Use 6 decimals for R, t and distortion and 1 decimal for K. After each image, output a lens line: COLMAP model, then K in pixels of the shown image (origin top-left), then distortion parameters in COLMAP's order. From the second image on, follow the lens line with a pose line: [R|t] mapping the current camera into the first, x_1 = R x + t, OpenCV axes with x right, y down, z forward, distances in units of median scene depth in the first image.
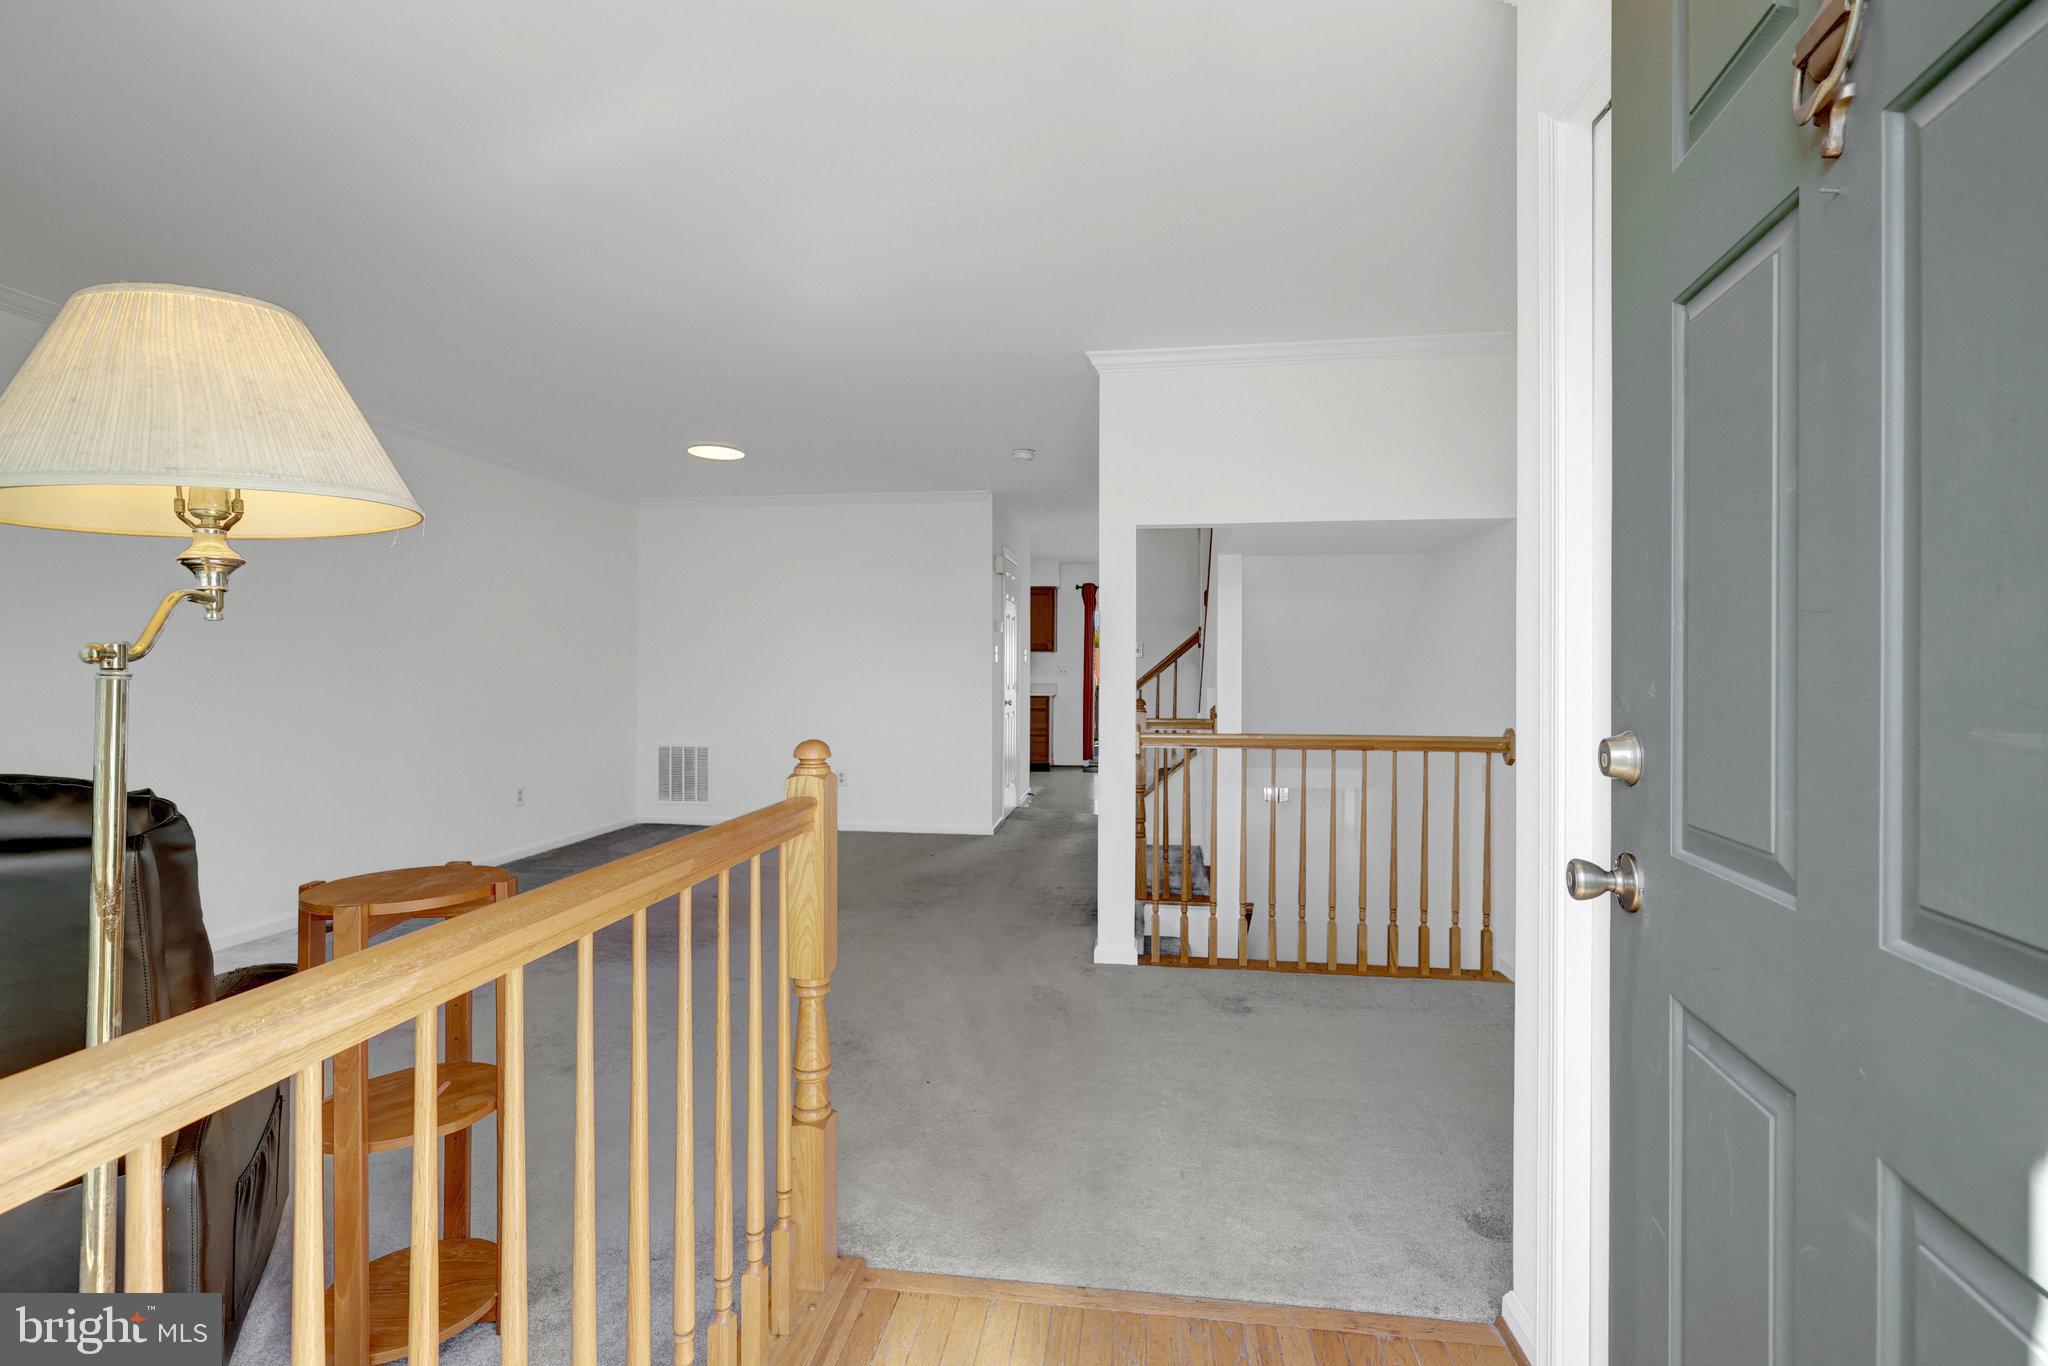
lens RADIAL K [[940.3, 0, 1030.6], [0, 940.3, 679.8], [0, 0, 1]] dist [0.002681, -0.000007]
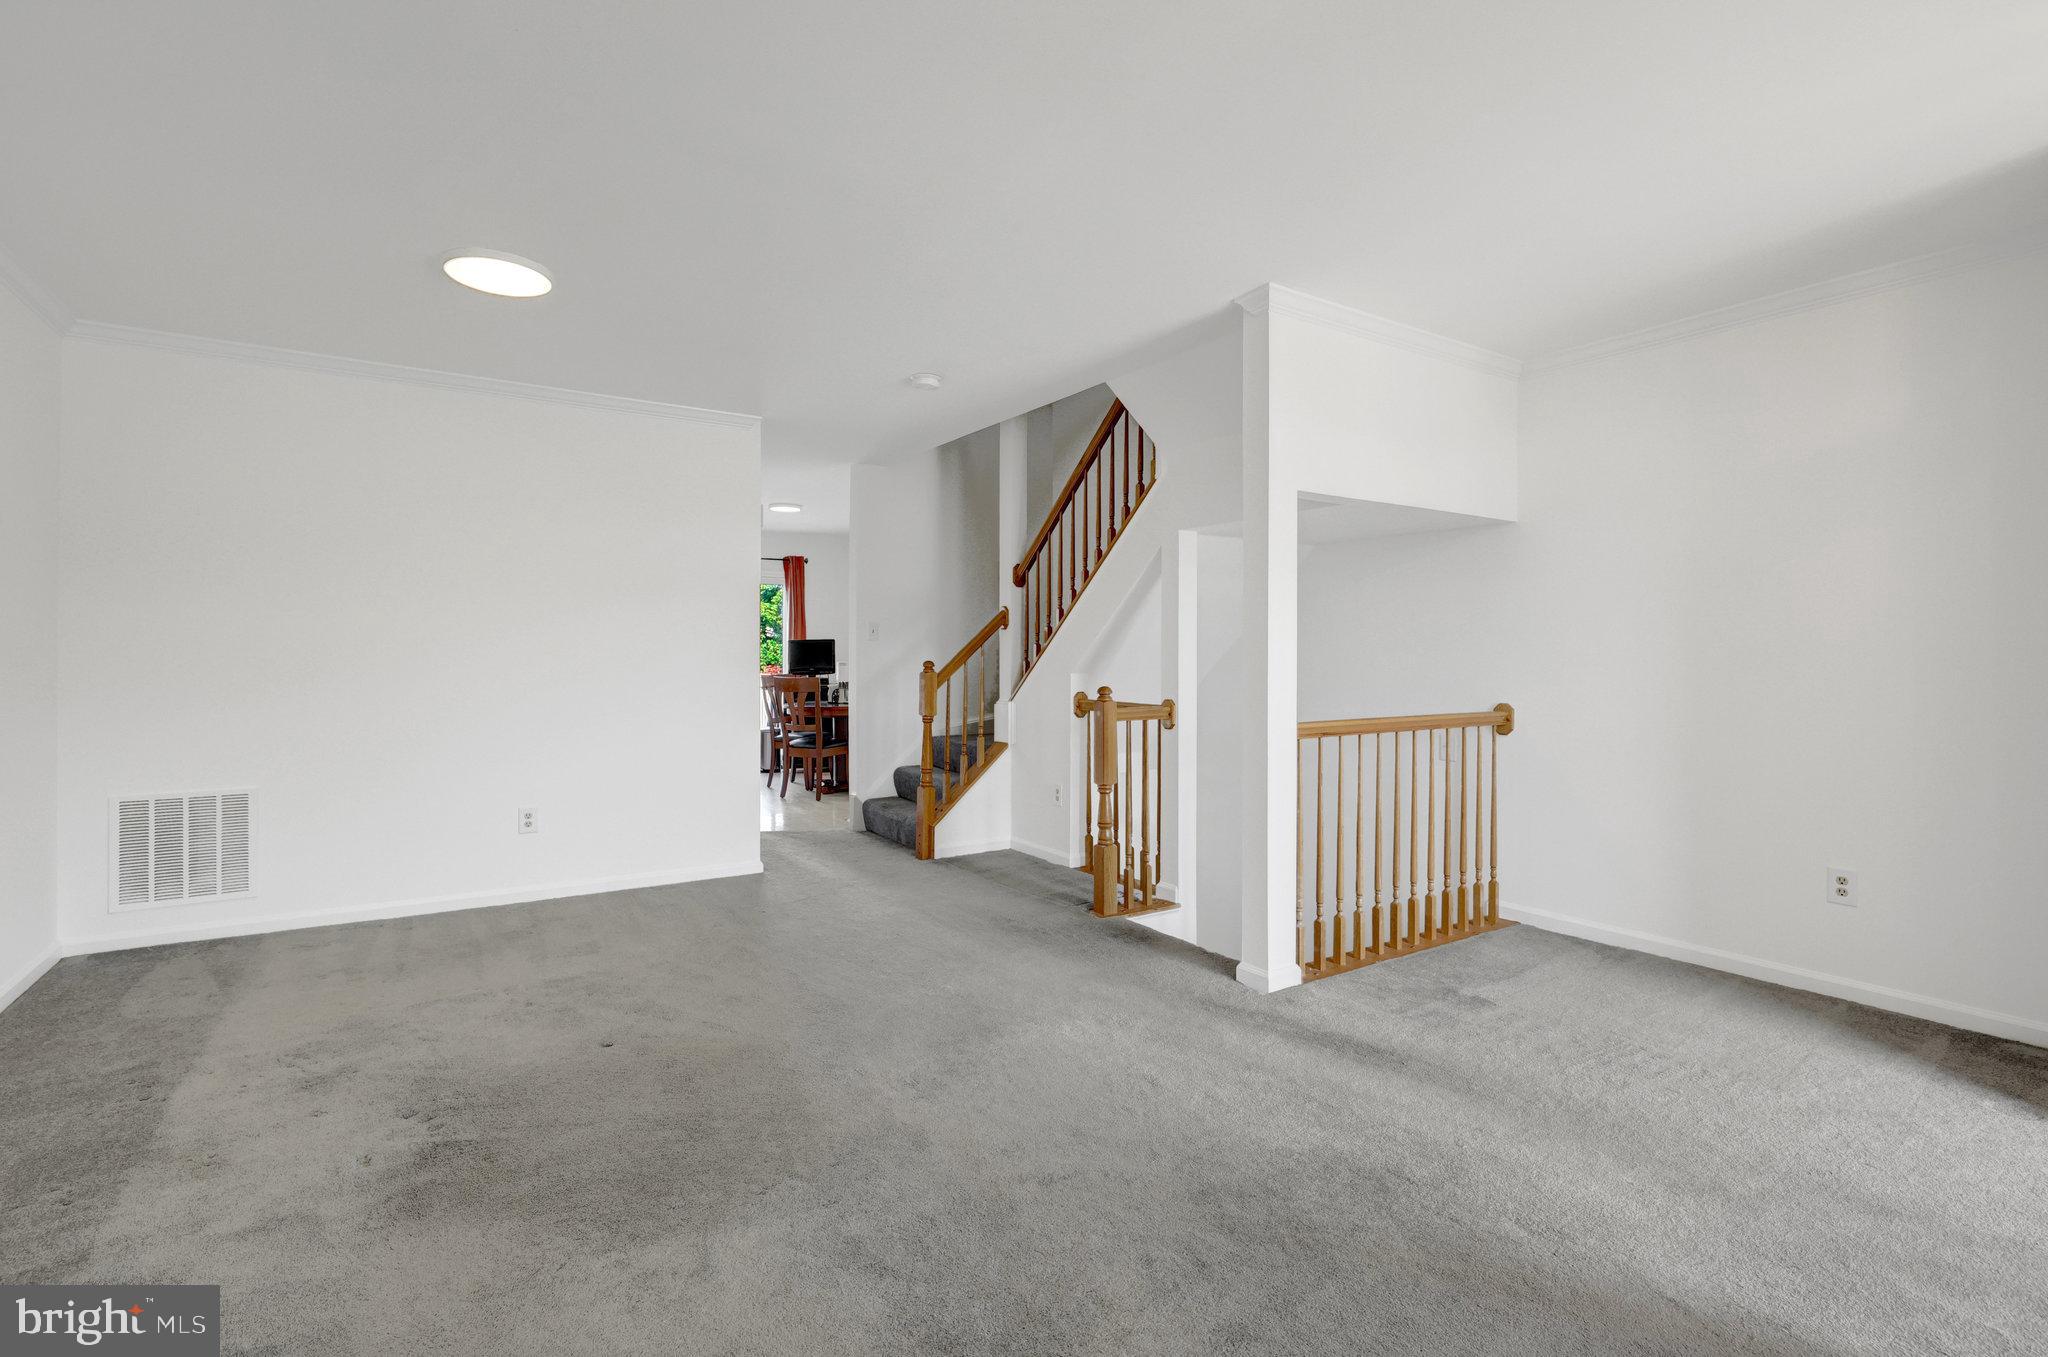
lens RADIAL K [[940.3, 0, 1025.6], [0, 940.3, 657.7], [0, 0, 1]] dist [0.002681, -0.000007]
pose [[0.744130, -0.015331, 0.667859, -0.371220], [0.007235, 0.999863, 0.014892, -0.013620], [-0.667996, -0.006249, 0.744139, 0.275133]]
